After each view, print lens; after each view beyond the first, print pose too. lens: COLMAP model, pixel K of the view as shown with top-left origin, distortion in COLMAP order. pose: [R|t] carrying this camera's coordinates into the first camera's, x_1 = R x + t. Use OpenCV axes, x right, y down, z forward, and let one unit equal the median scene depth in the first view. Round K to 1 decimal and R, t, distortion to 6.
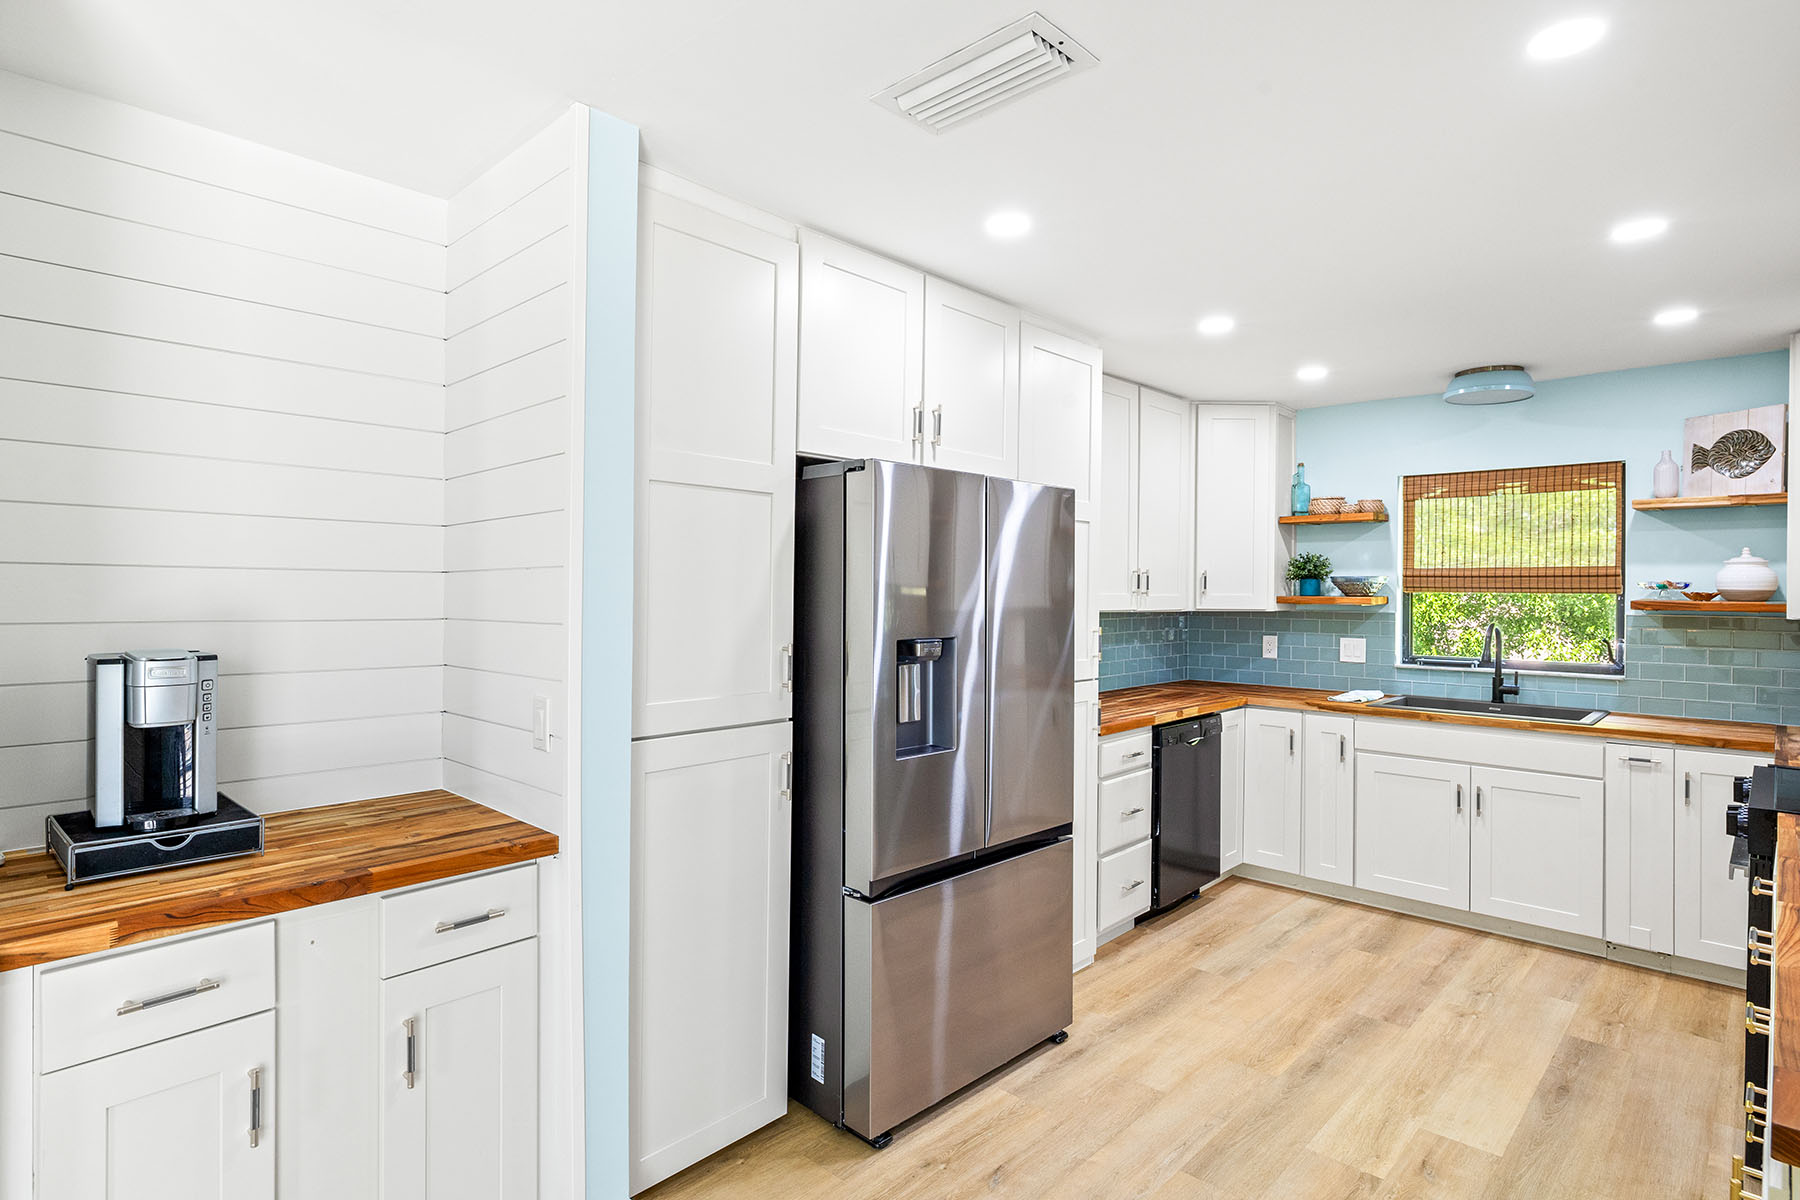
lens RADIAL K [[932.4, 0, 896.8], [0, 932.4, 592.6], [0, 0, 1]] dist [0.000353, -0.000125]
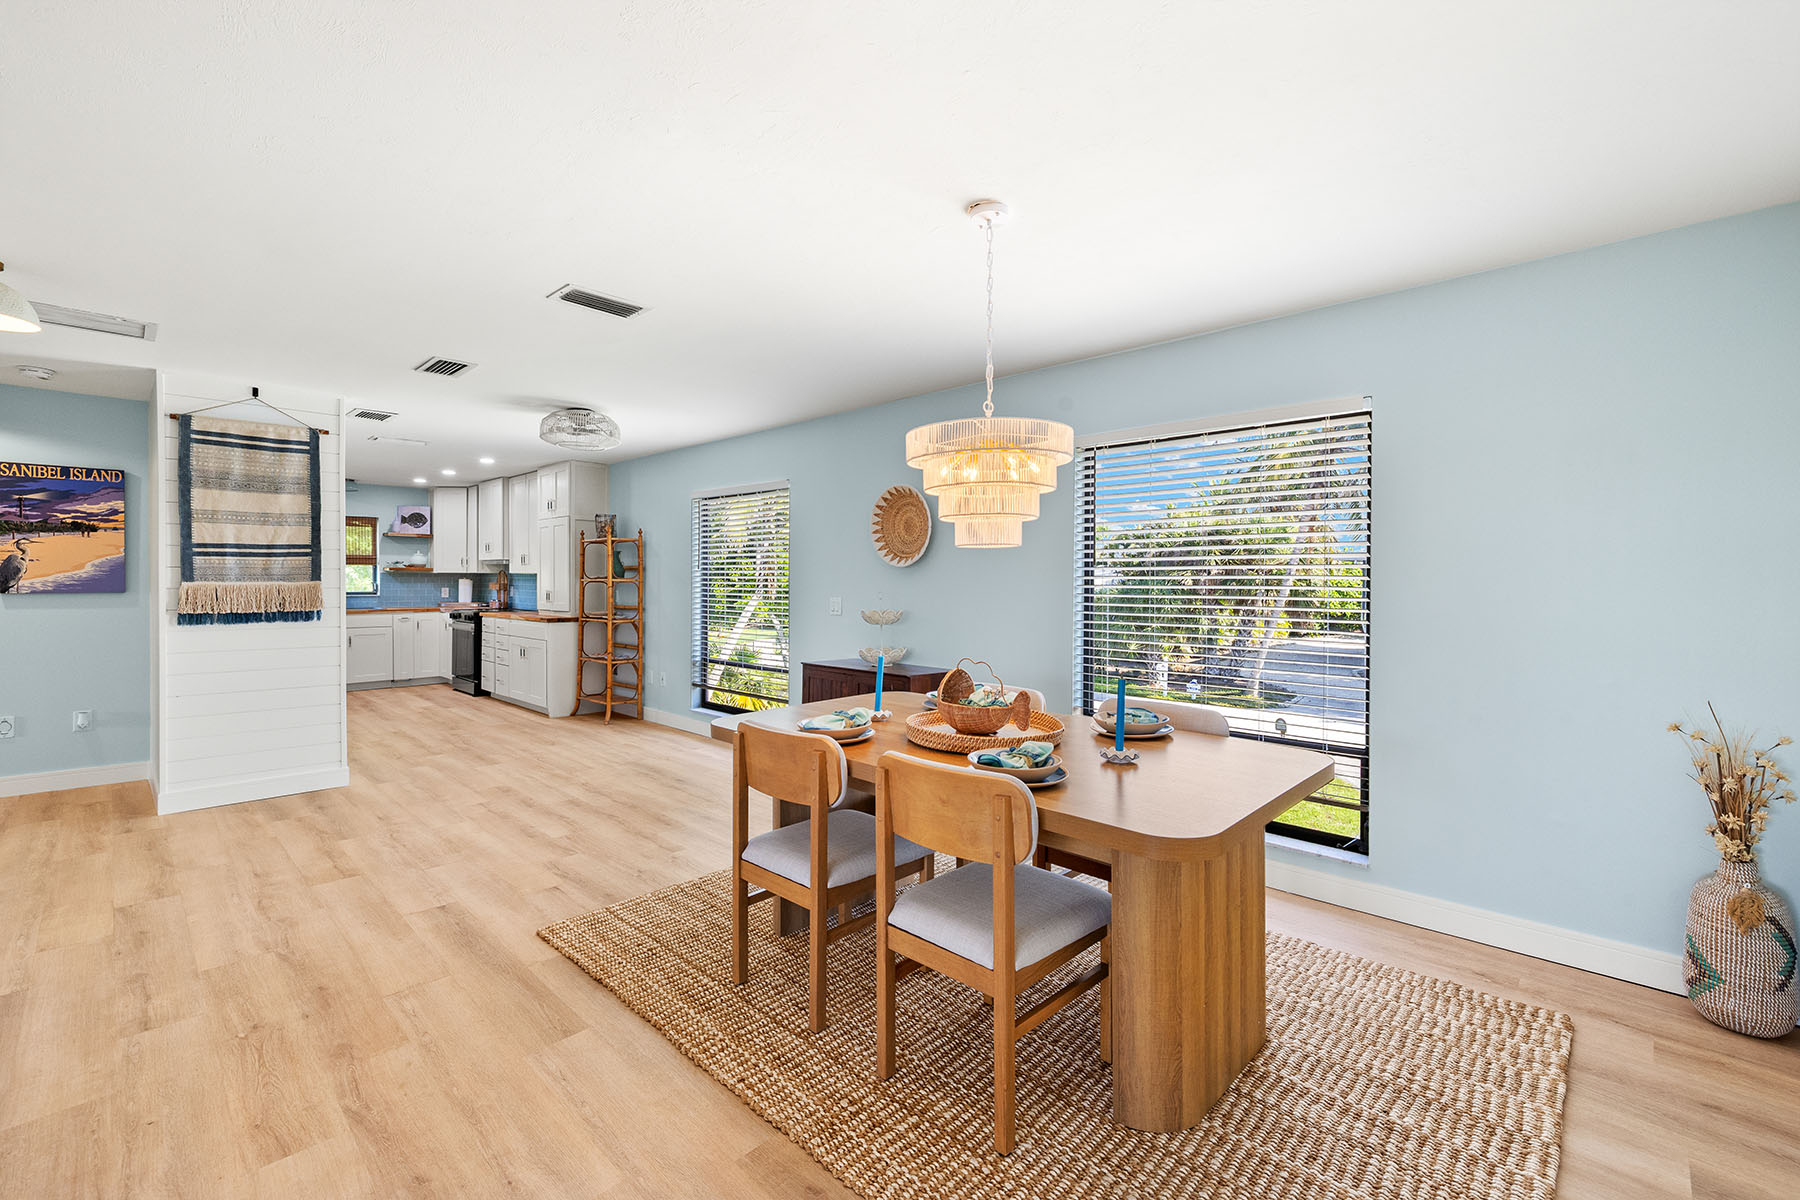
lens RADIAL K [[752.9, 0, 905.6], [0, 752.9, 586.4], [0, 0, 1]] dist [-0.000341, 0.000031]
pose [[-0.005144, -0.017449, 0.999835, -1.502386], [0.000335, 0.999848, 0.017451, 0.024935], [-0.999987, 0.000425, -0.005137, -0.564876]]
